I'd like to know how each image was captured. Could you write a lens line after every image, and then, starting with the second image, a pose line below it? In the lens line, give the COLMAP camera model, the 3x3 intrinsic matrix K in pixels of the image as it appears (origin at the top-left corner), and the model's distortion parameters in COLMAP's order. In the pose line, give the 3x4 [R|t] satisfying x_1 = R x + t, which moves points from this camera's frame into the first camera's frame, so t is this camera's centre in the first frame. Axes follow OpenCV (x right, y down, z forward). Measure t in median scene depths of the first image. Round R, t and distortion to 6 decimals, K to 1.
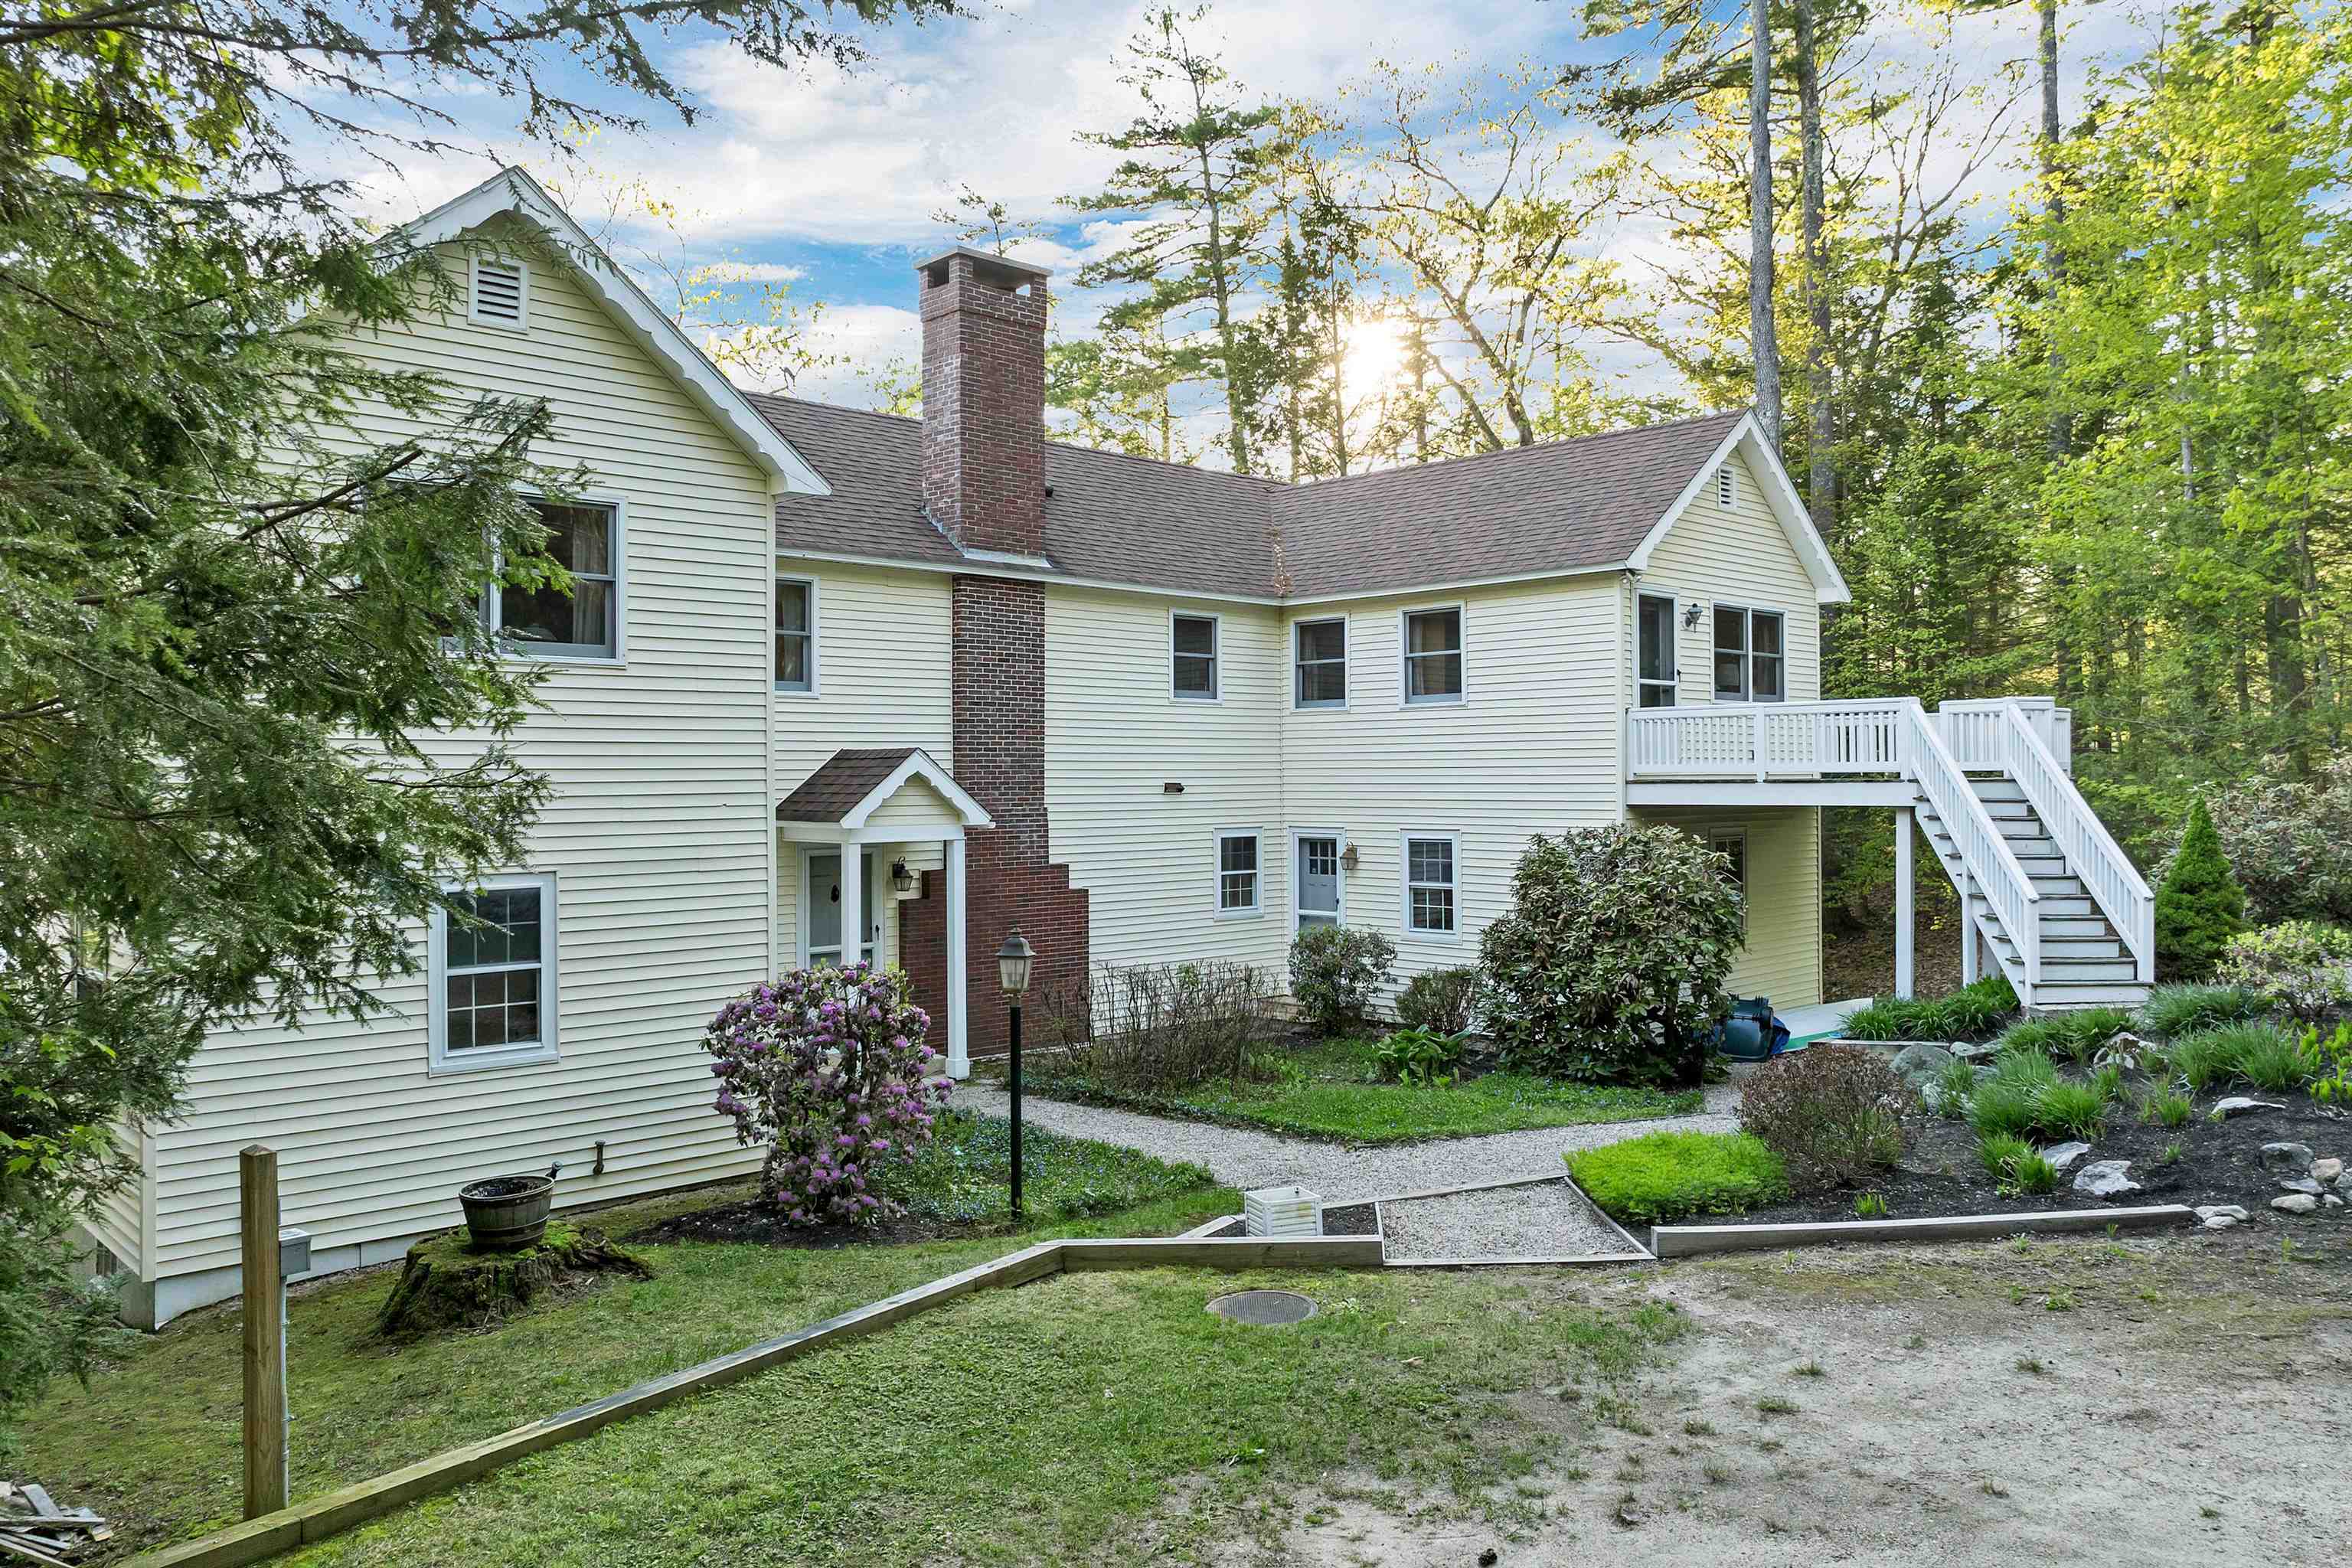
lens RADIAL K [[1692.5, 0, 1168.8], [0, 1692.5, 769.9], [0, 0, 1]] dist [-0.024098, -0.002893]
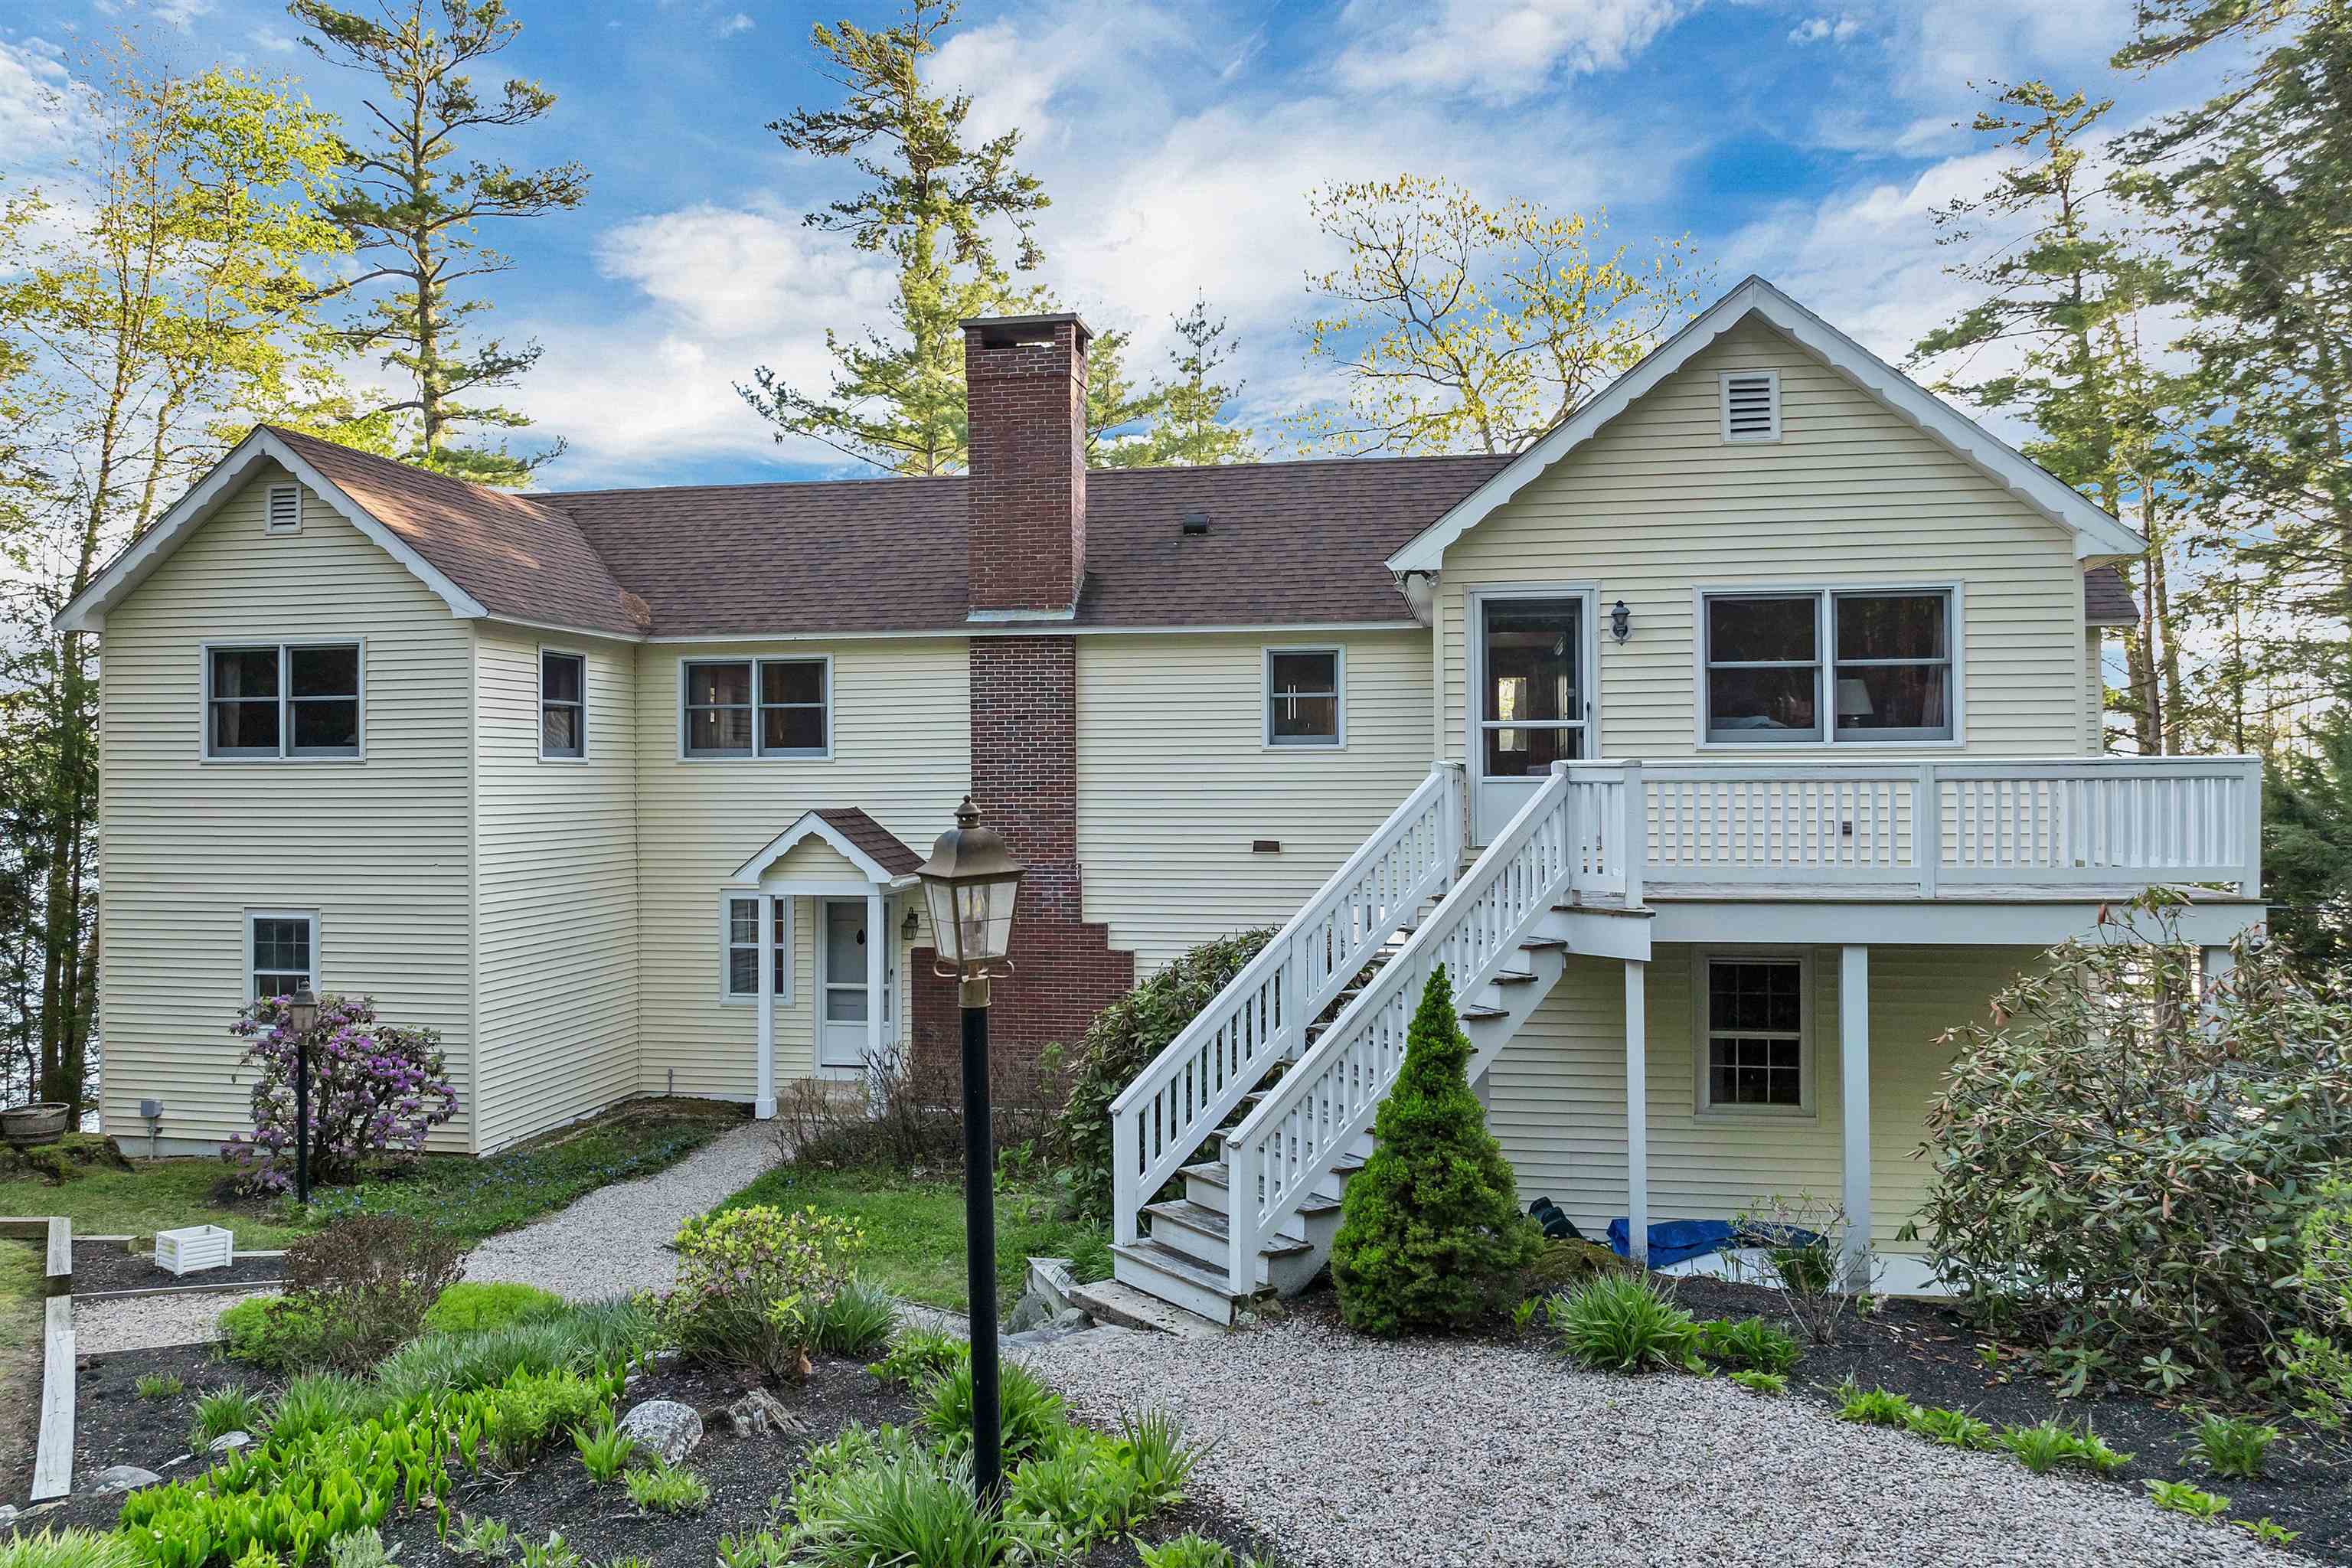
lens RADIAL K [[1692.5, 0, 1163.1], [0, 1692.5, 783.9], [0, 0, 1]] dist [-0.024098, -0.002893]
pose [[0.598402, 0.000694, -0.801196, 0.742279], [0.005252, 0.999975, 0.004788, -0.029128], [0.801179, -0.007073, 0.598383, 0.454932]]
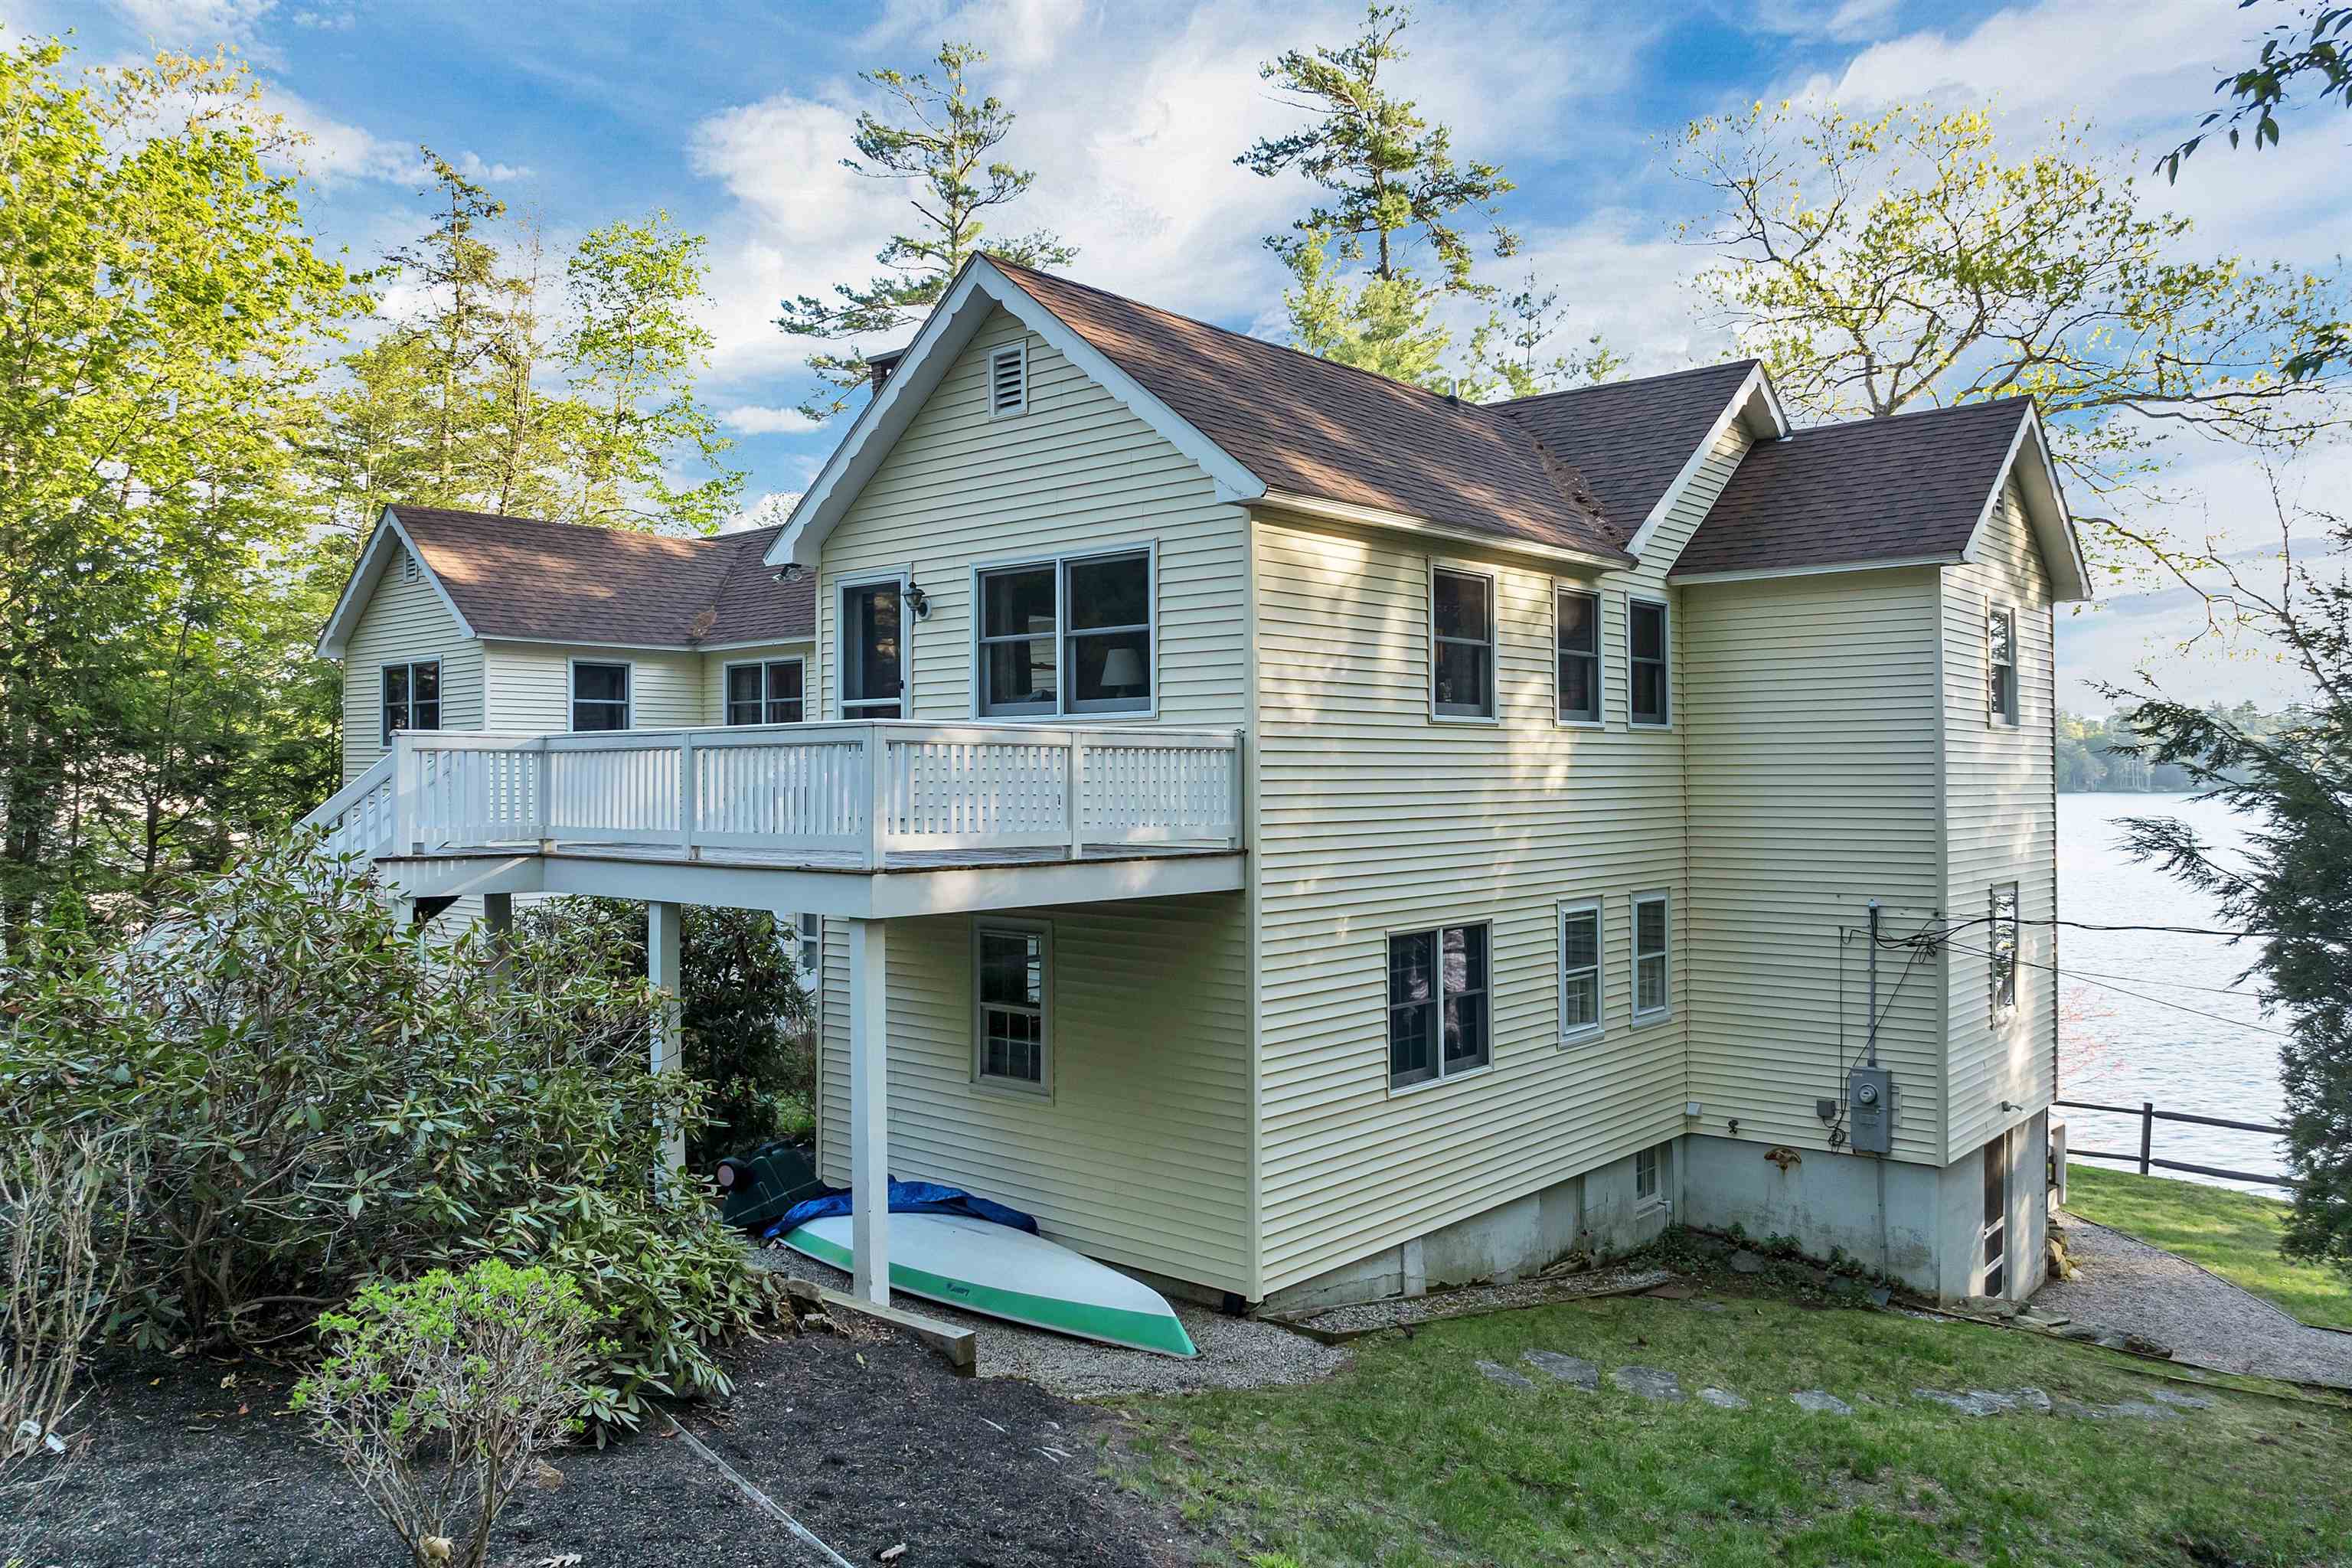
lens RADIAL K [[1692.5, 0, 1185.6], [0, 1692.5, 780.3], [0, 0, 1]] dist [-0.024098, -0.002893]
pose [[0.116161, 0.001458, -0.993229, 1.022444], [0.003478, 0.999992, 0.001874, -0.016744], [0.993224, -0.003672, 0.116155, 1.038545]]
